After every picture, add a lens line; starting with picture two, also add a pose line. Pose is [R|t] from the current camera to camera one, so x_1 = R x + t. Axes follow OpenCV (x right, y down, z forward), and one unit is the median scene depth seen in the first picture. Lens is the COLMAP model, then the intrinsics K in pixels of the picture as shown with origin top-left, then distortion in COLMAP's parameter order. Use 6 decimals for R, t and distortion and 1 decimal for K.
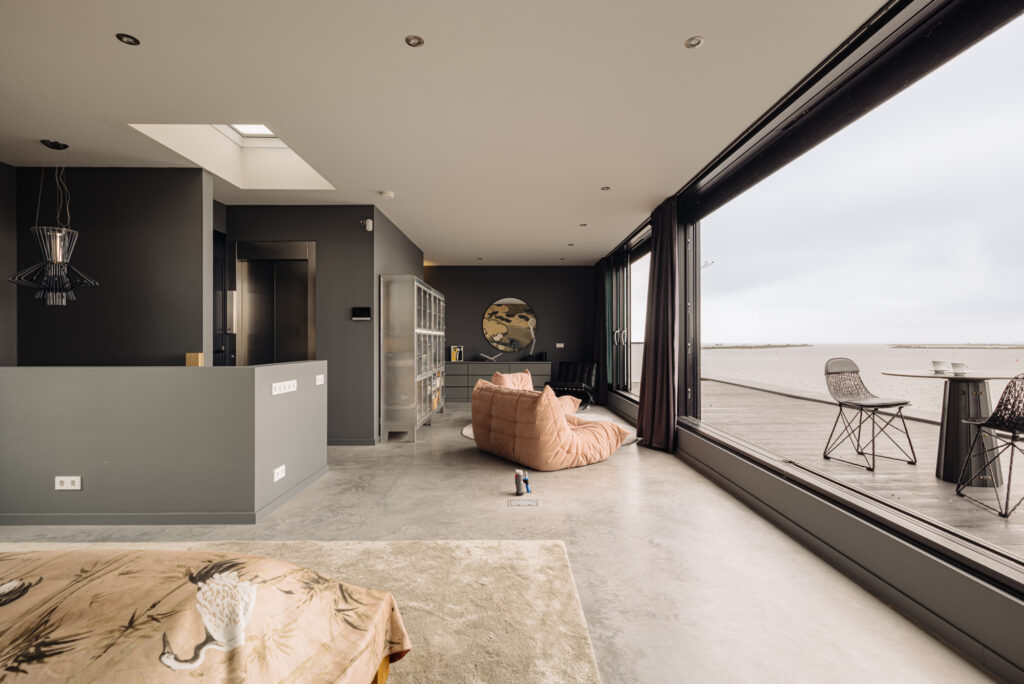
lens RADIAL K [[484.9, 0, 512.0], [0, 484.9, 342.0], [0, 0, 1]] dist [0.003095, 0.001141]
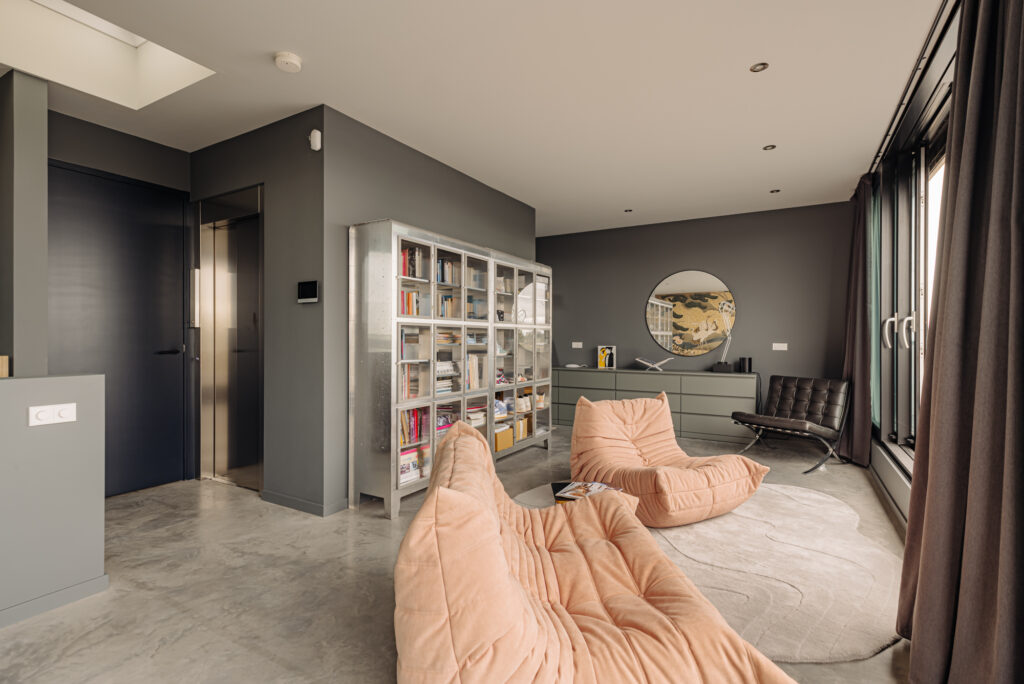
lens RADIAL K [[484.9, 0, 512.0], [0, 484.9, 342.0], [0, 0, 1]] dist [0.003095, 0.001141]
pose [[0.865020, 0.006078, -0.501700, 0.138408], [-0.003748, 0.999977, 0.005652, -0.000989], [0.501723, -0.003009, 0.865023, 0.411857]]
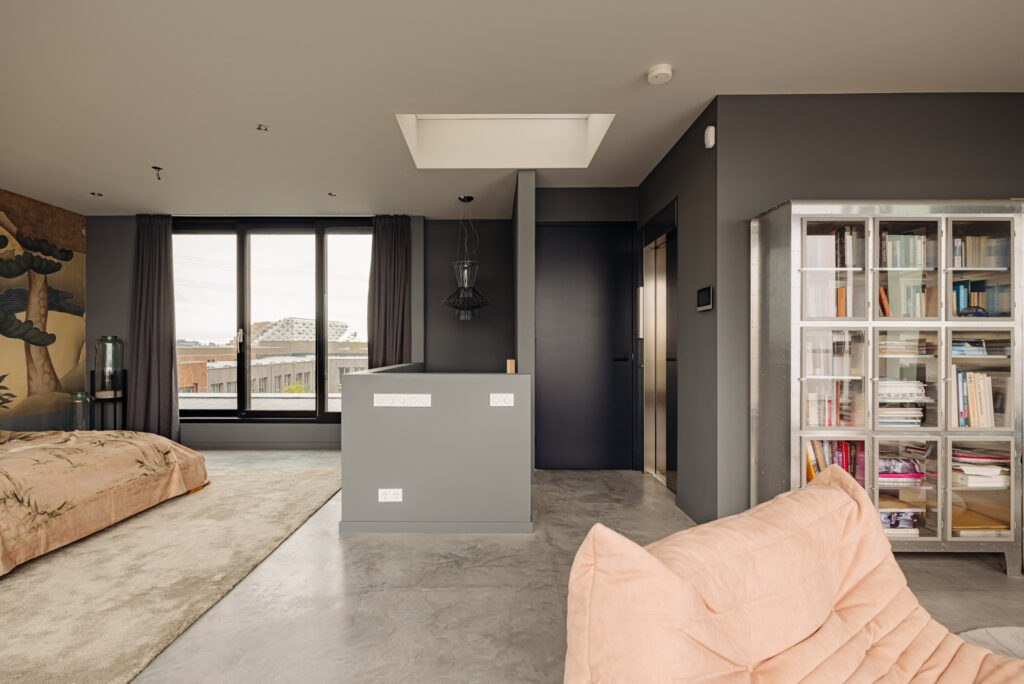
lens RADIAL K [[479.8, 0, 486.8], [0, 479.8, 348.8], [0, 0, 1]] dist [-0.000630, 0.000052]
pose [[-0.012448, 0.004709, -0.999911, 0.171399], [-0.002325, 0.999986, 0.004738, -0.001671], [0.999920, 0.002384, -0.012437, 0.507838]]
